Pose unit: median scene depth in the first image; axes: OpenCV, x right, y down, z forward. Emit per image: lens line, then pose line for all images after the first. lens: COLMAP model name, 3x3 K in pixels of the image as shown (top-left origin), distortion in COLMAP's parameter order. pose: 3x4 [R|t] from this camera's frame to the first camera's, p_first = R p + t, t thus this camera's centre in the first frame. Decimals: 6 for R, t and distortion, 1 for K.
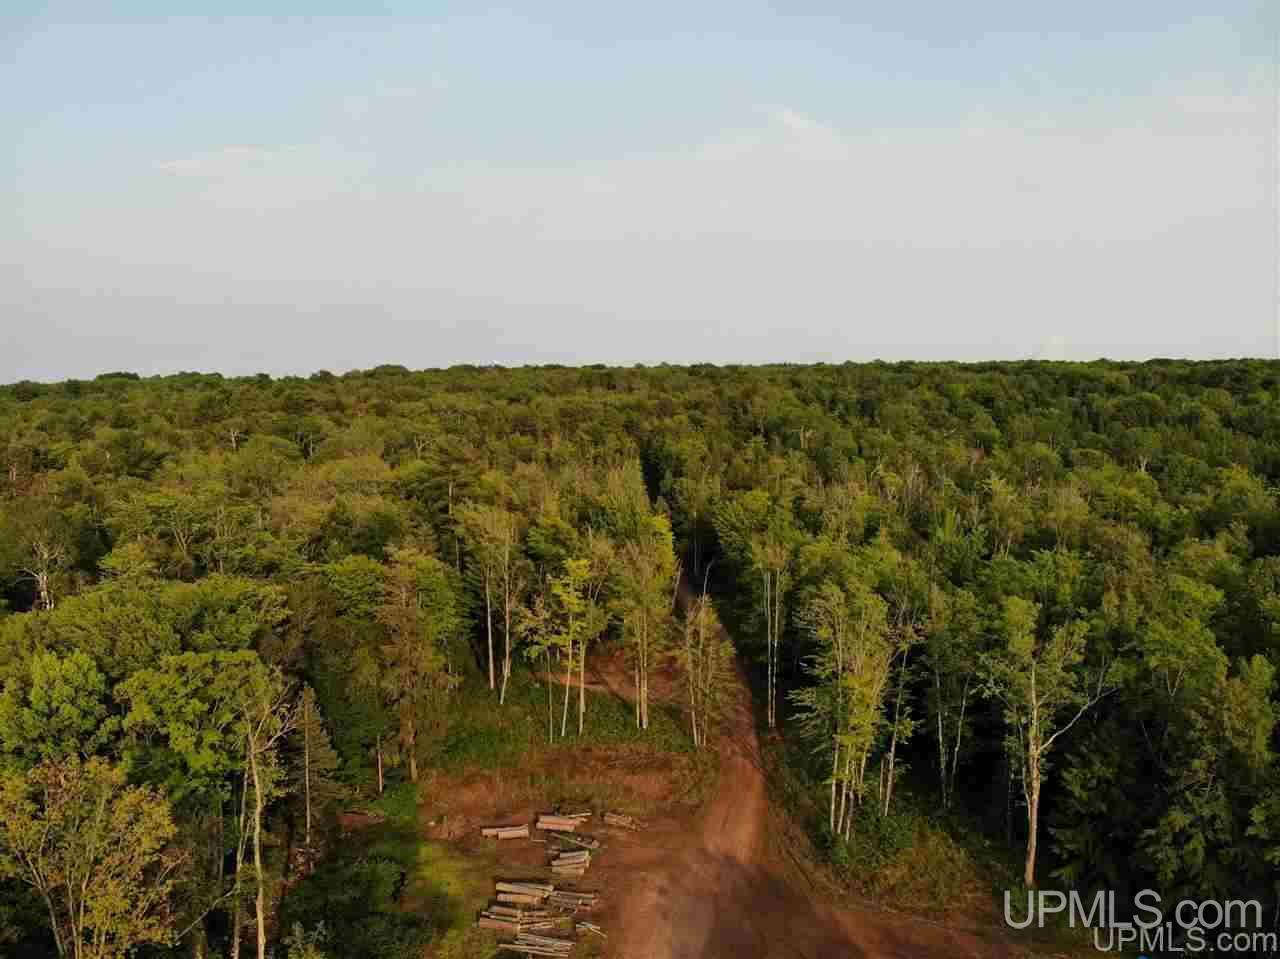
lens RADIAL K [[924.8, 0, 640.0], [0, 924.8, 479.5], [0, 0, 1]] dist [0.124309, -0.264237]
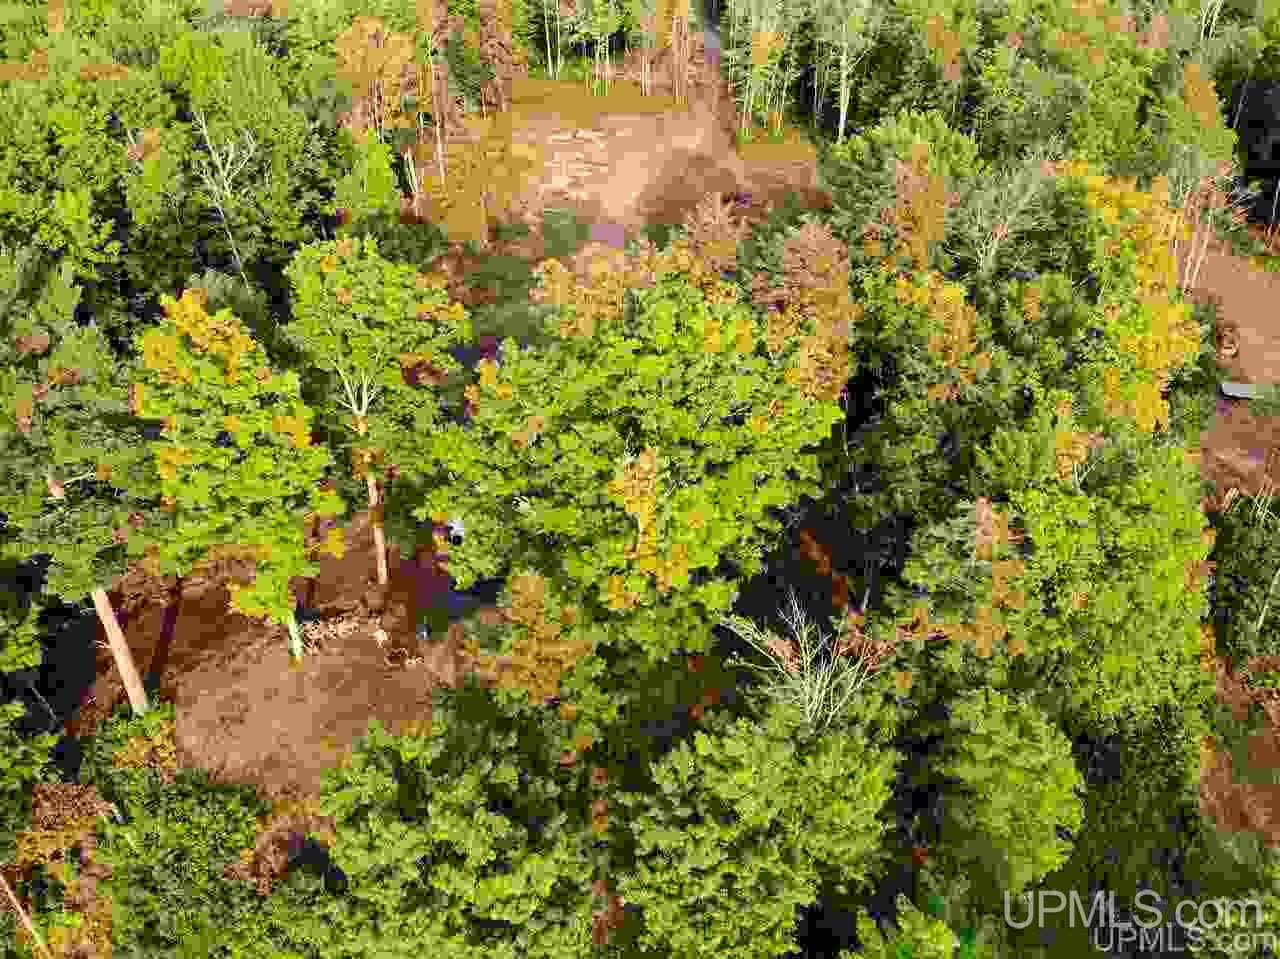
lens RADIAL K [[932.7, 0, 640.0], [0, 932.7, 479.5], [0, 0, 1]] dist [0.042563, -0.142551]
pose [[0.996616, 0.044770, -0.068930, 0.130689], [-0.005134, 0.870904, 0.491427, 0.060054], [0.082033, -0.489410, 0.868187, -0.682153]]
